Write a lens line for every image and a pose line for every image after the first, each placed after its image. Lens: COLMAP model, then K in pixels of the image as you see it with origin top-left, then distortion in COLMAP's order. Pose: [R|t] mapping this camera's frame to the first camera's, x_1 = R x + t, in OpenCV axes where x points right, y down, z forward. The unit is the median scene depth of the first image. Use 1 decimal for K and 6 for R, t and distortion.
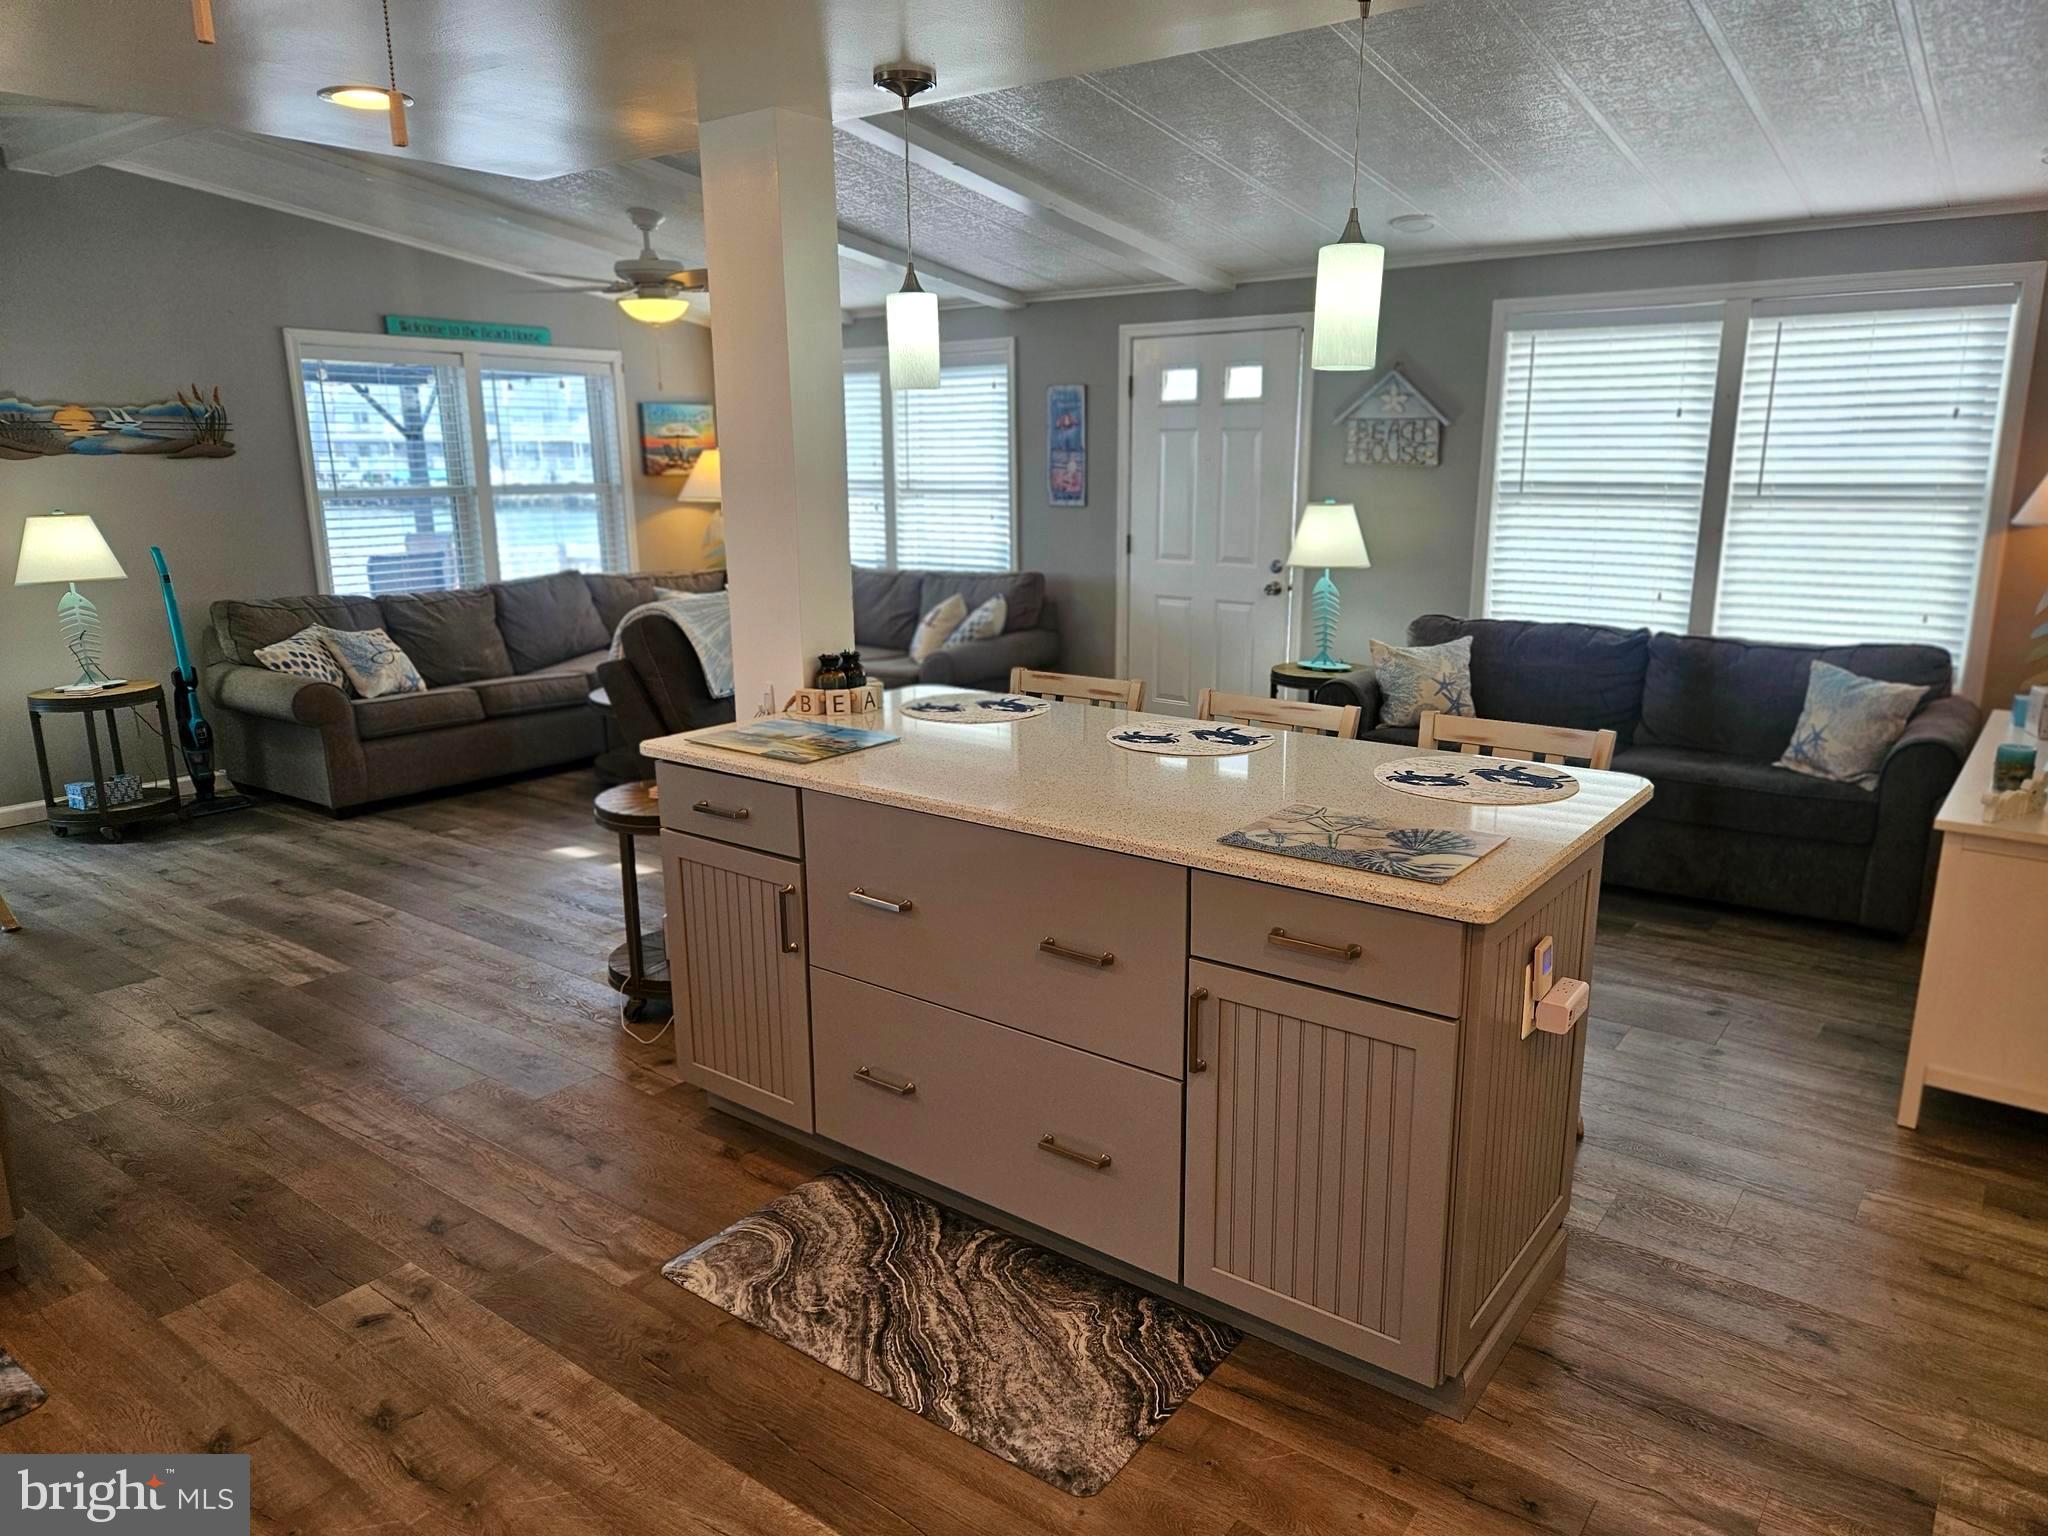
lens RADIAL K [[1352.3, 0, 1034.7], [0, 1352.3, 777.7], [0, 0, 1]] dist [0.071630, -0.055443]
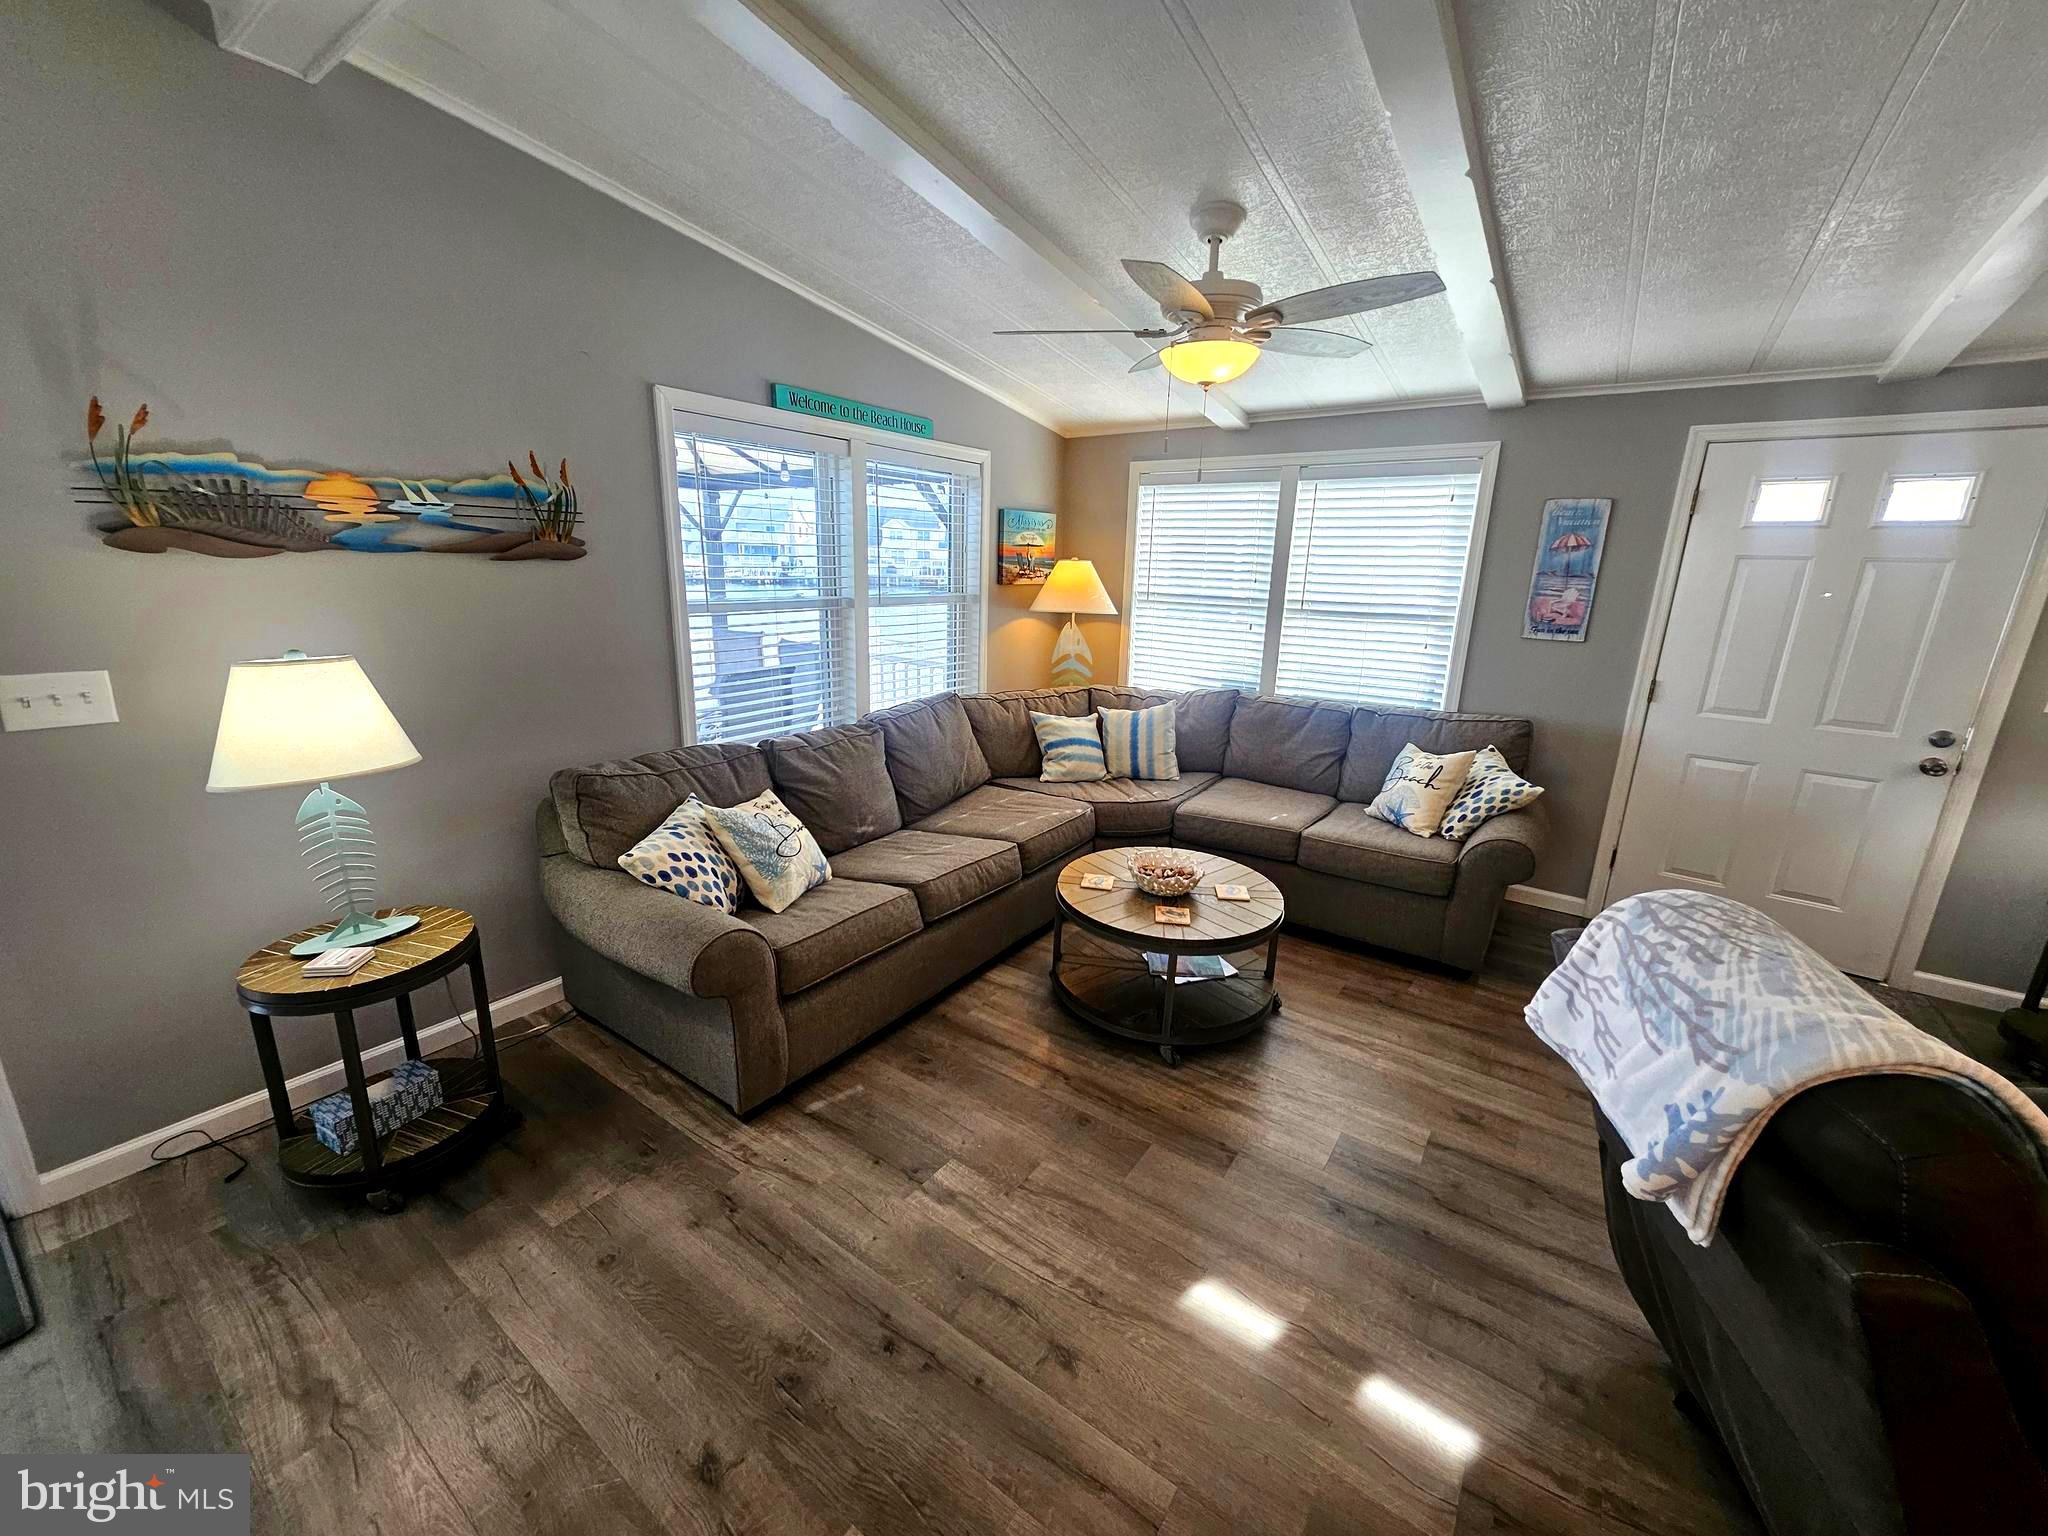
lens RADIAL K [[799.8, 0, 1037.7], [0, 799.8, 759.7], [0, 0, 1]] dist [0.006803, -0.004638]
pose [[0.998824, 0.023177, 0.042581, -0.377587], [-0.023671, 0.999658, 0.011125, -0.145148], [-0.042309, -0.012119, 0.999031, 0.599114]]
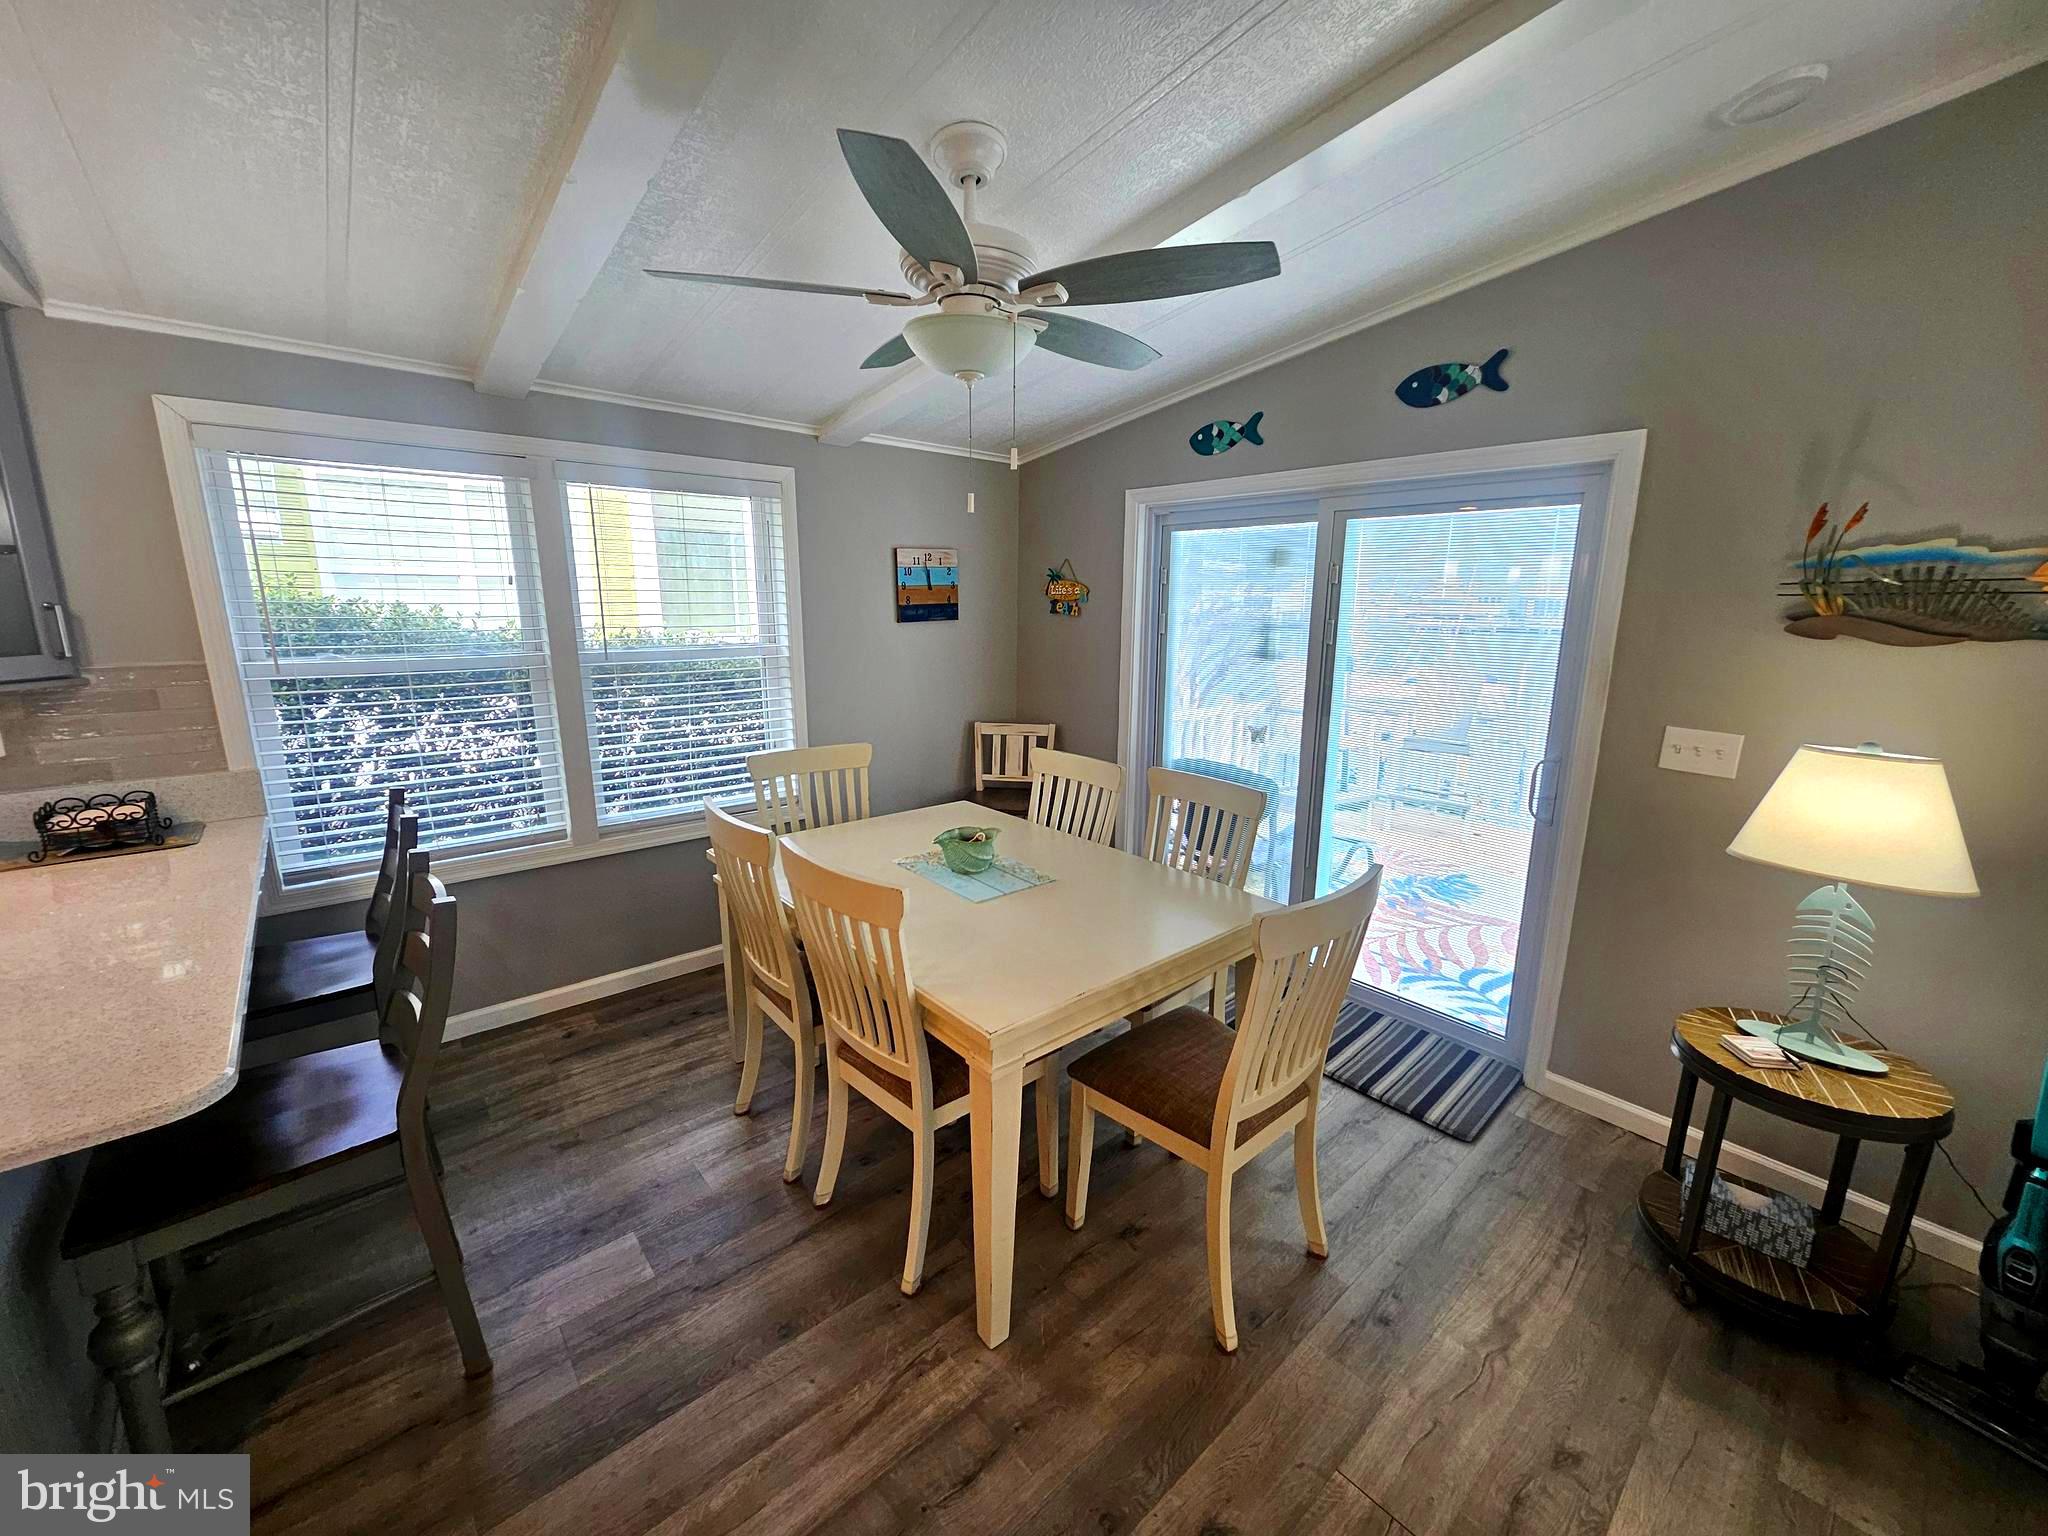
lens RADIAL K [[795.0, 0, 1029.3], [0, 795.0, 763.8], [0, 0, 1]] dist [0.010302, -0.000126]
pose [[-0.192249, 0.206977, -0.959271, -0.311740], [-0.243638, 0.936834, 0.250964, -0.167869], [0.950621, 0.281963, -0.129678, 0.665548]]
